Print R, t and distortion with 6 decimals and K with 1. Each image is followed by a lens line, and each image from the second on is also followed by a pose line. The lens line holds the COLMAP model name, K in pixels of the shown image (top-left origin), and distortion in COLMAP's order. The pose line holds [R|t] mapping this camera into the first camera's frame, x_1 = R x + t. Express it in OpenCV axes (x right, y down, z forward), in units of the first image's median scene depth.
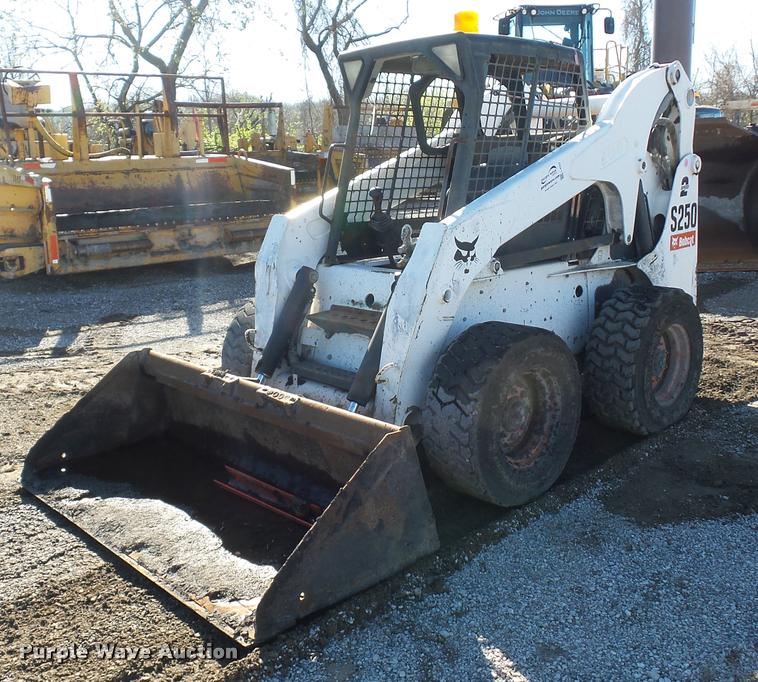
lens RADIAL K [[801.4, 0, 379.6], [0, 801.4, 305.5], [0, 0, 1]] dist [0.011509, 0.002302]
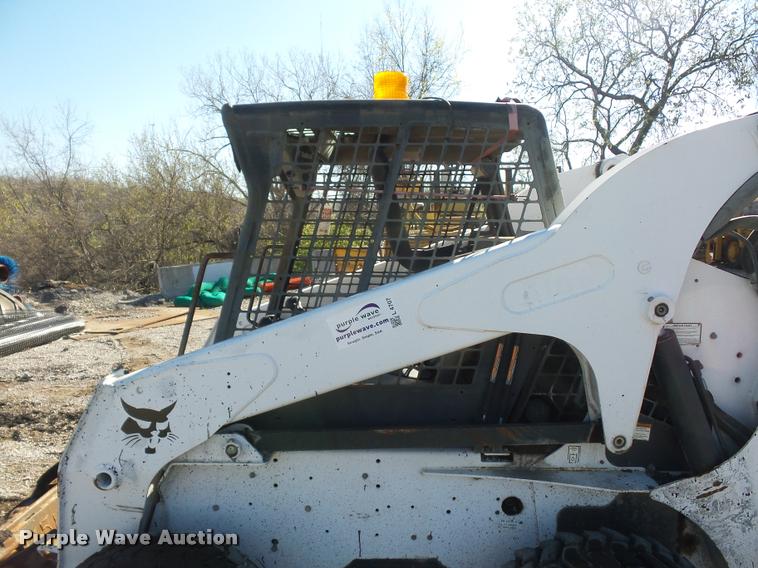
lens RADIAL K [[528.3, 0, 379.0], [0, 528.3, 284.0], [0, 0, 1]] dist [-0.001786, -0.008076]
pose [[0.713044, 0.094478, -0.694724, 0.406432], [-0.136080, 0.990686, -0.004942, -0.154503], [0.687786, 0.098062, 0.719259, 0.595865]]
